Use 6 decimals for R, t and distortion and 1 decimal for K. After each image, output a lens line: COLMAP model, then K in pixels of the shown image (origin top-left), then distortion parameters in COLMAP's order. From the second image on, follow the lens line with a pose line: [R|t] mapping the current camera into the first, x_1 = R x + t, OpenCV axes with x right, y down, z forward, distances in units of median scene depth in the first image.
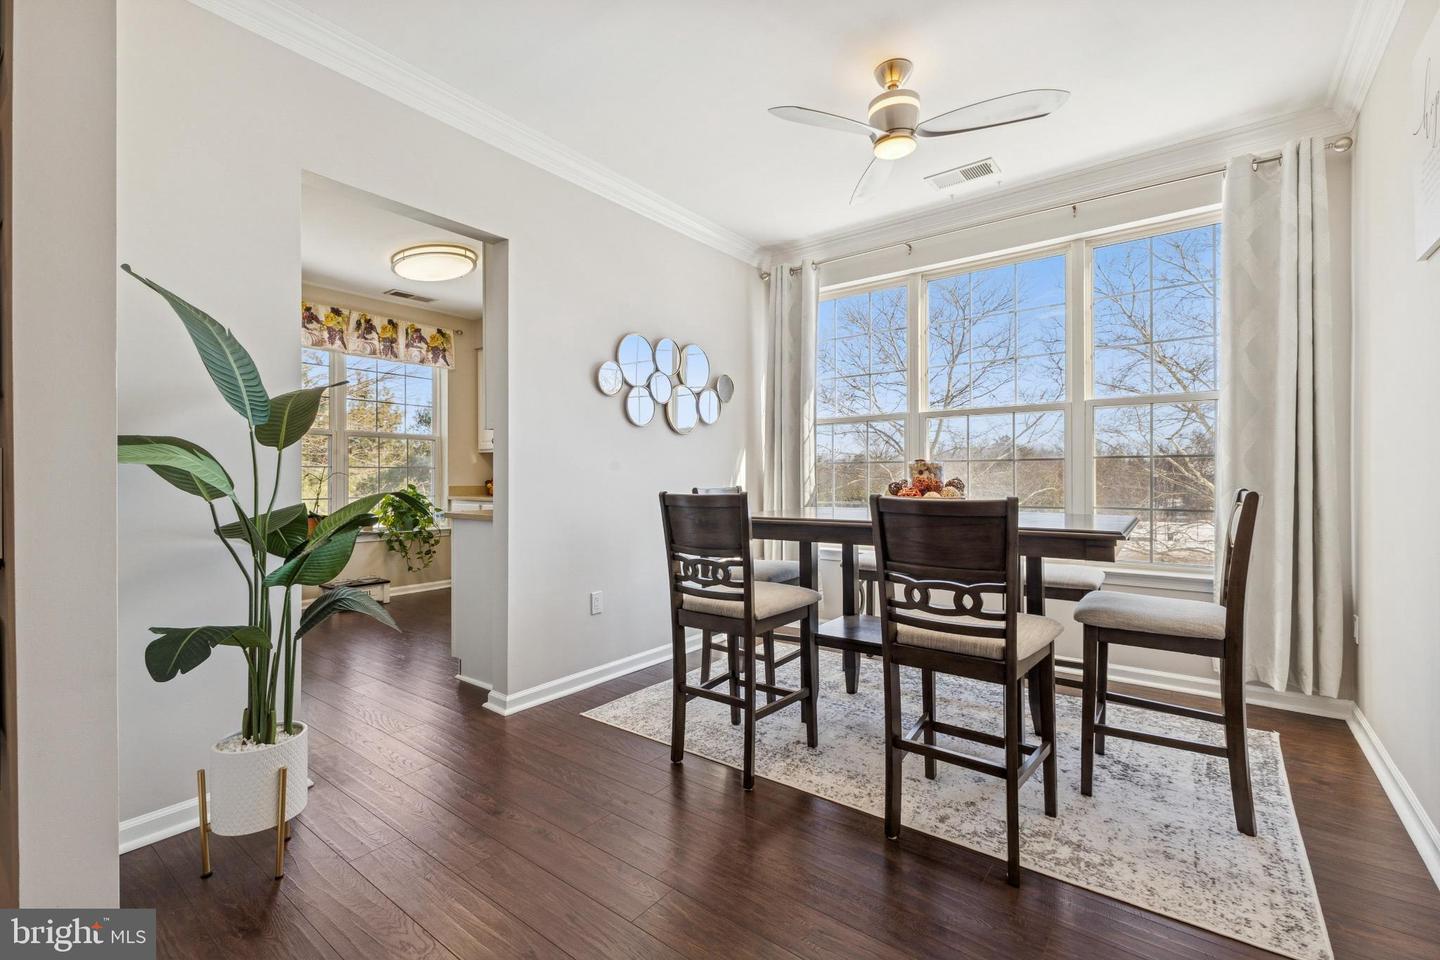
lens RADIAL K [[628.2, 0, 721.9], [0, 628.2, 476.2], [0, 0, 1]] dist [0.002603, -0.000969]
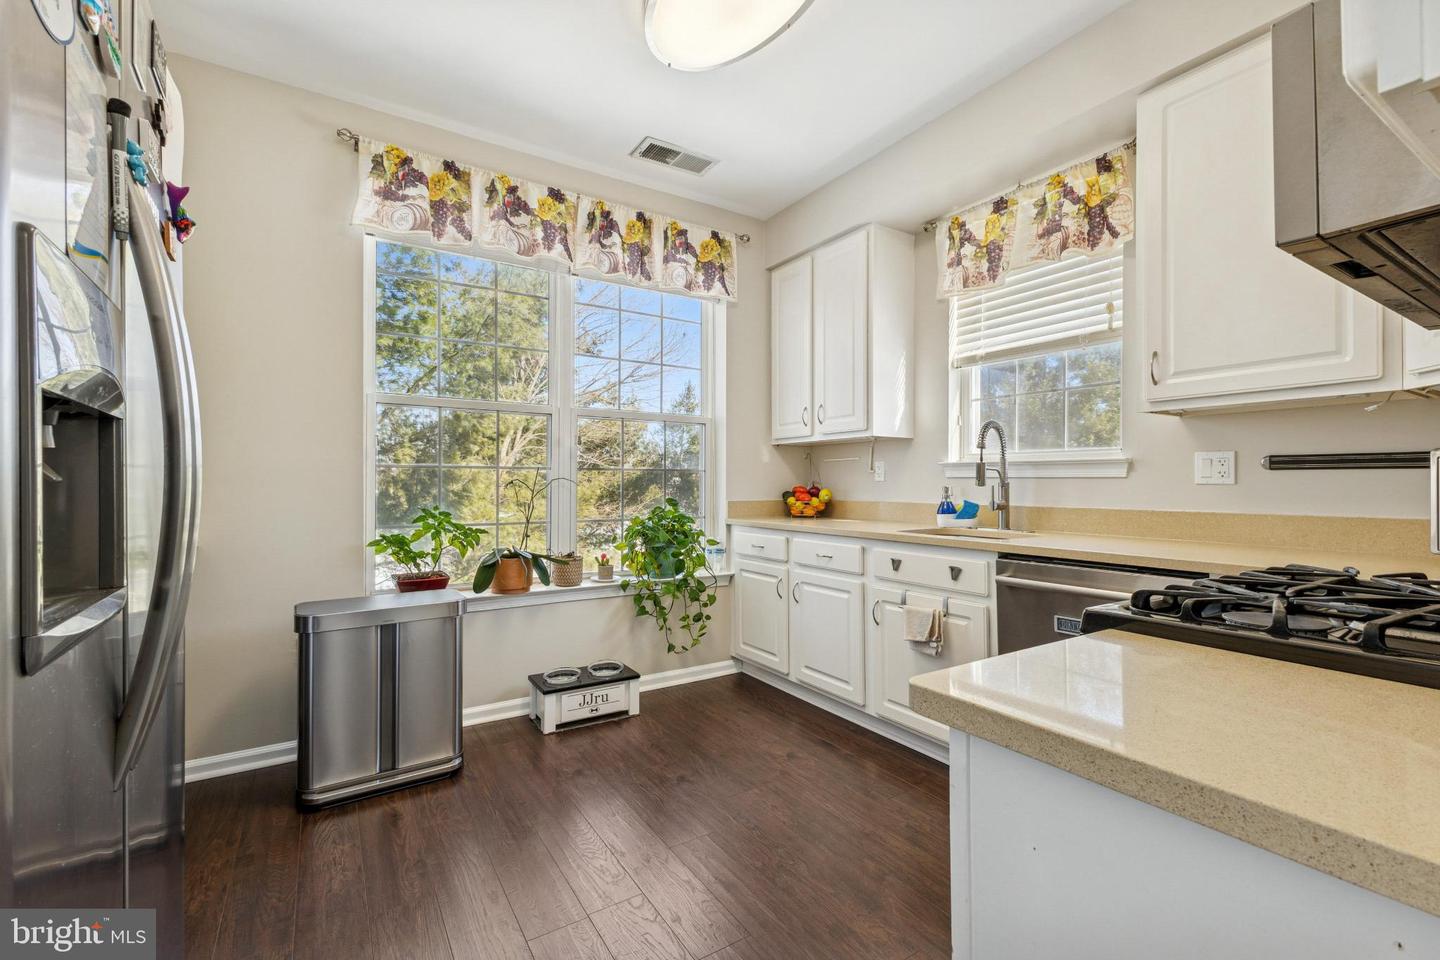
lens RADIAL K [[628.2, 0, 721.9], [0, 628.2, 476.2], [0, 0, 1]] dist [0.002603, -0.000969]
pose [[0.942964, -0.004874, -0.332858, -0.258002], [0.000475, 0.999911, -0.013296, 0.000094], [0.332893, 0.012380, 0.942883, 0.469312]]
